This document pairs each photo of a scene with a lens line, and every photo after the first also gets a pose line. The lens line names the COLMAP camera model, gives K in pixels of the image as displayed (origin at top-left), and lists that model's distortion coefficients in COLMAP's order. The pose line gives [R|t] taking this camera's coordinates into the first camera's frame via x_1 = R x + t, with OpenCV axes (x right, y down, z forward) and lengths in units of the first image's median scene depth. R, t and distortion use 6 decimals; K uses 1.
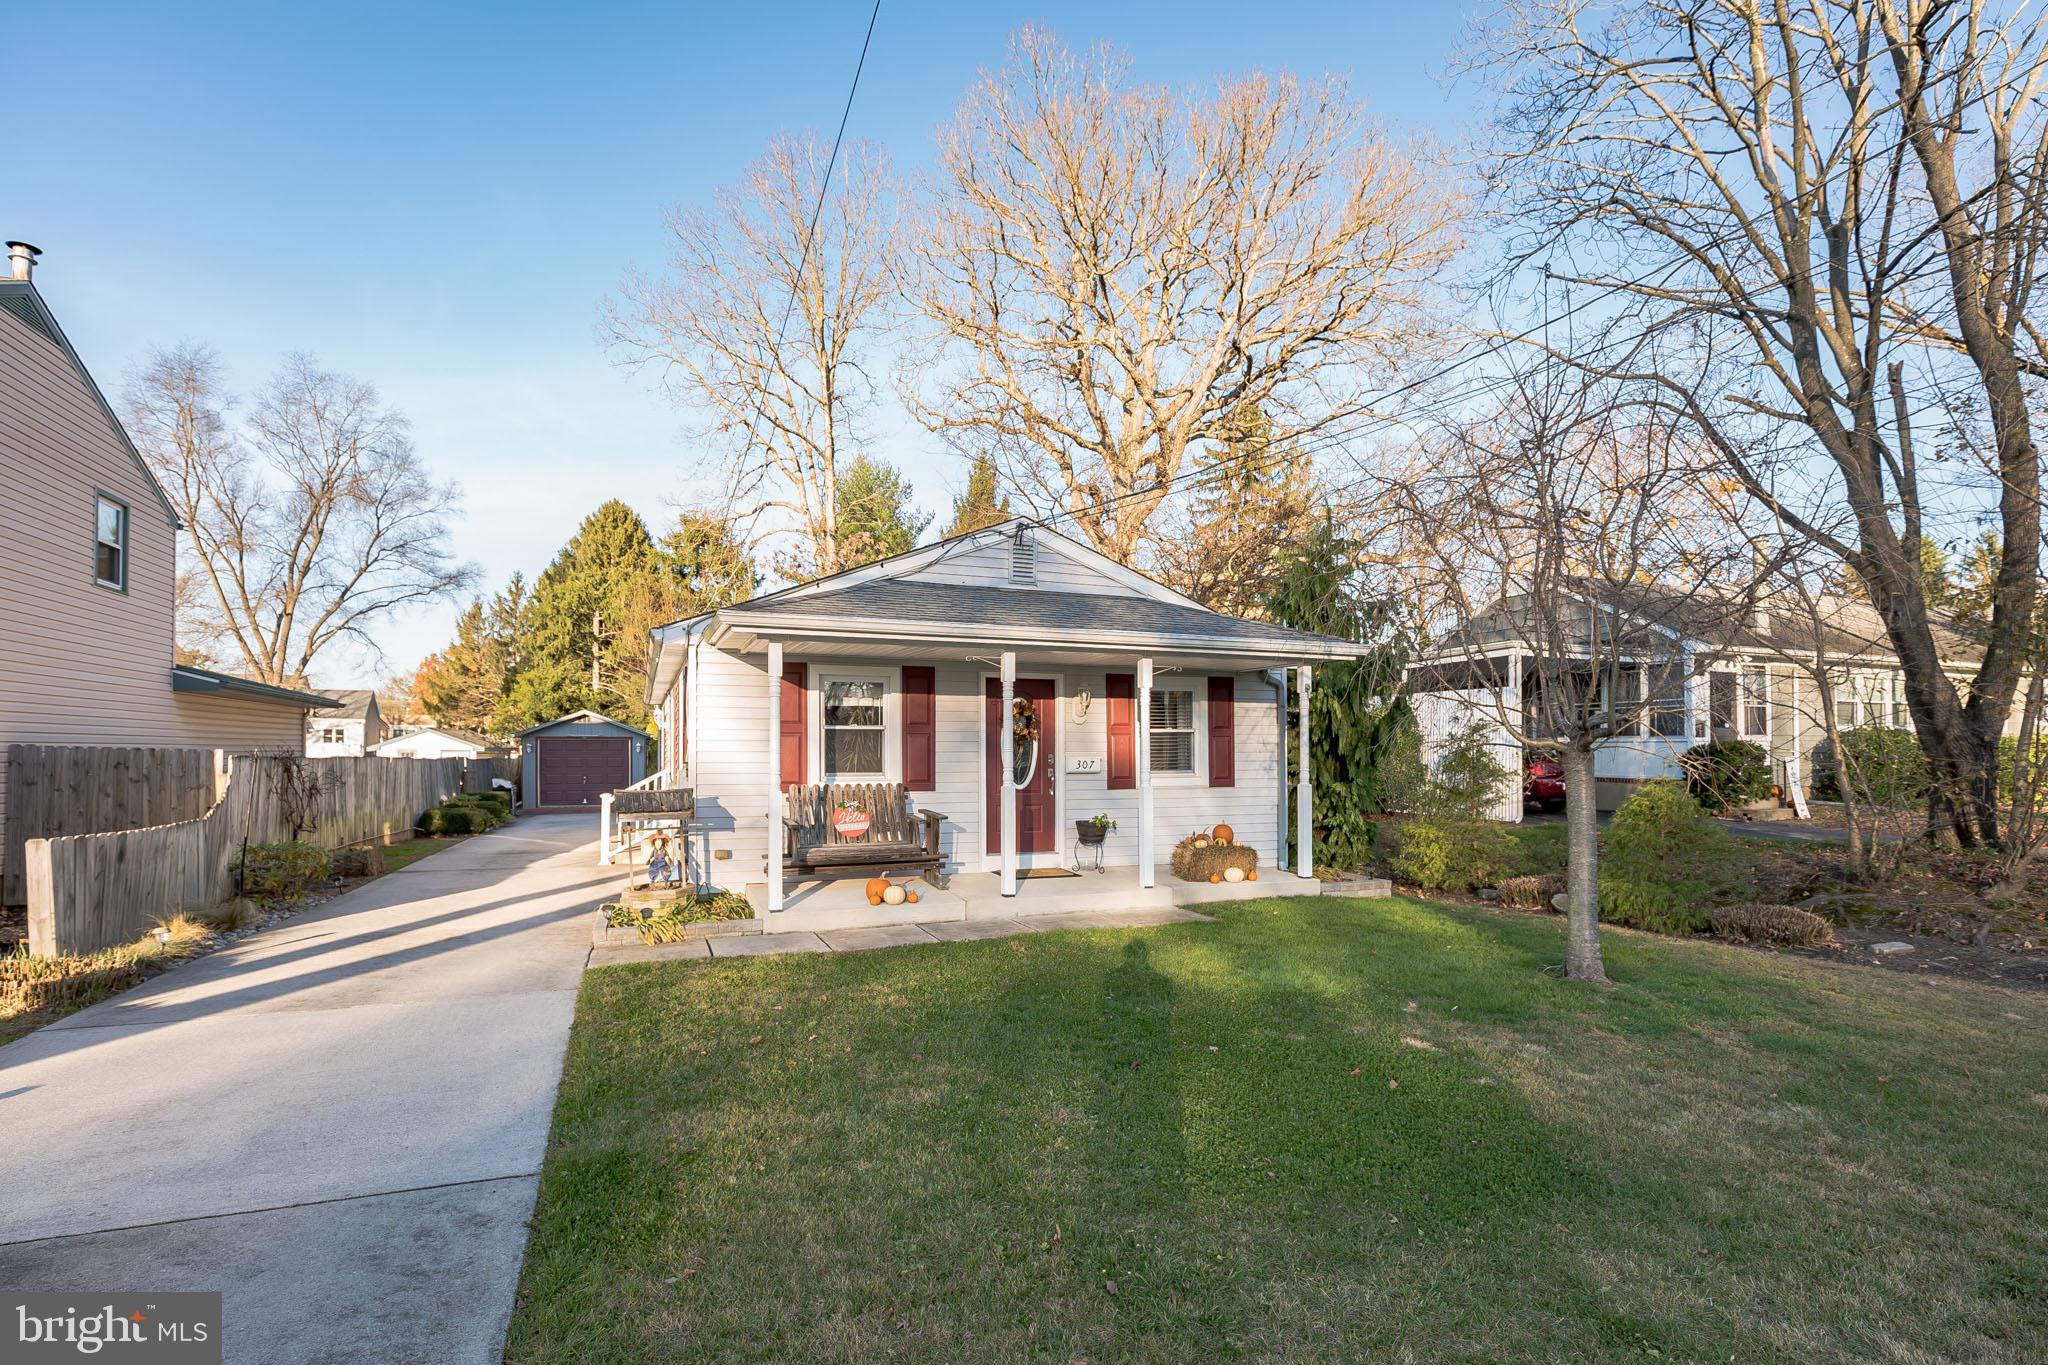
lens RADIAL K [[962.7, 0, 969.5], [0, 962.7, 761.0], [0, 0, 1]] dist [-0.024828, 0.001547]
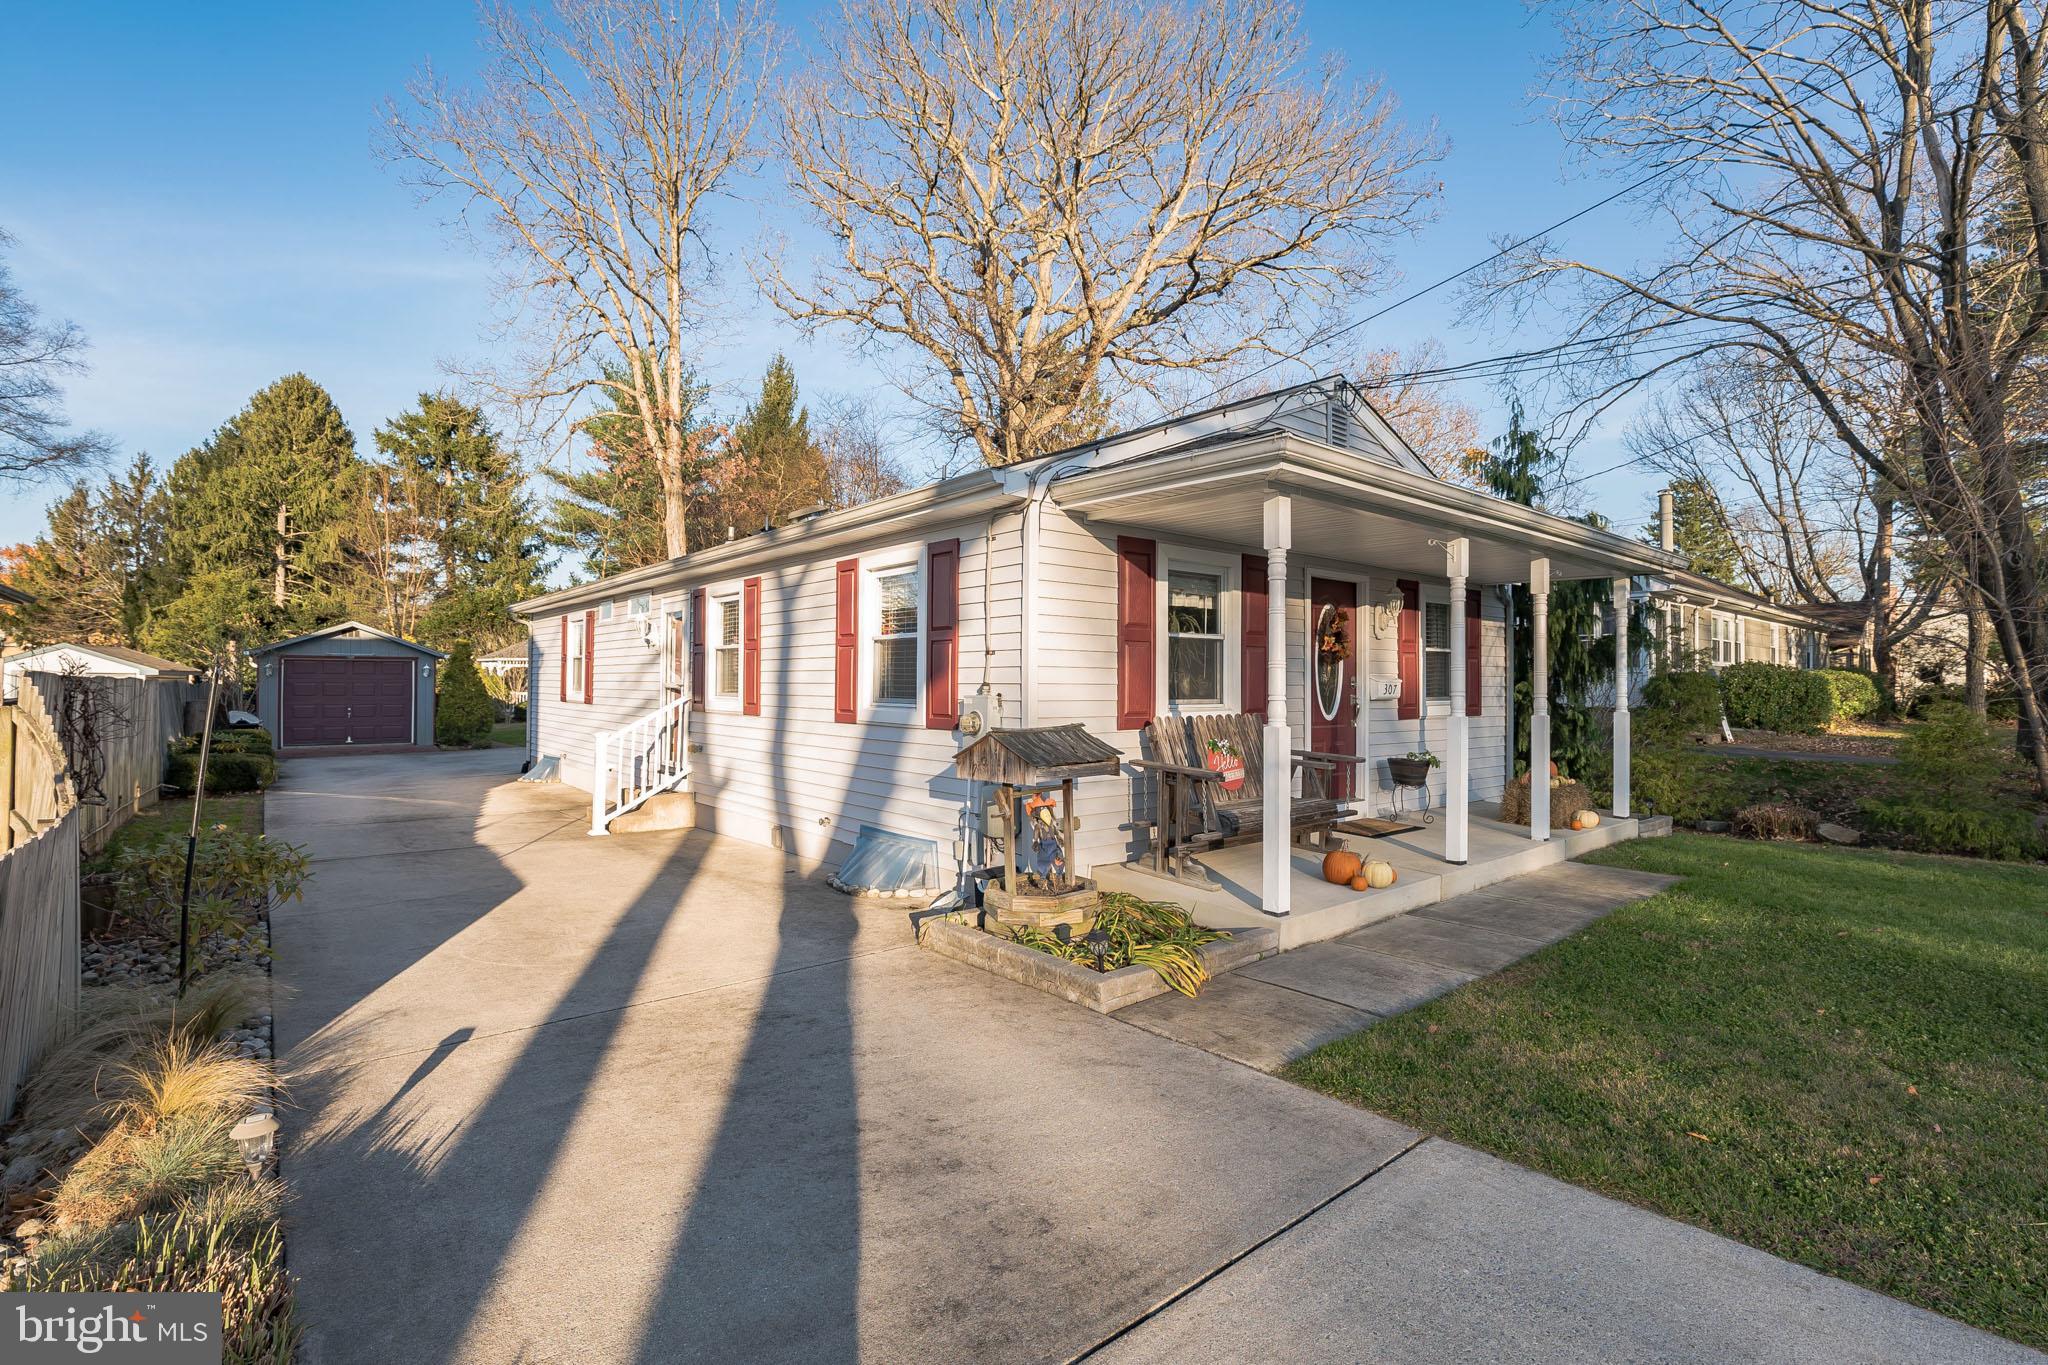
lens RADIAL K [[962.7, 0, 1028.3], [0, 962.7, 677.6], [0, 0, 1]] dist [-0.024828, 0.001547]
pose [[0.946615, 0.006679, 0.322296, -0.082100], [-0.001877, 0.999883, -0.015207, 0.001229], [-0.322360, 0.013790, 0.946517, 0.064477]]
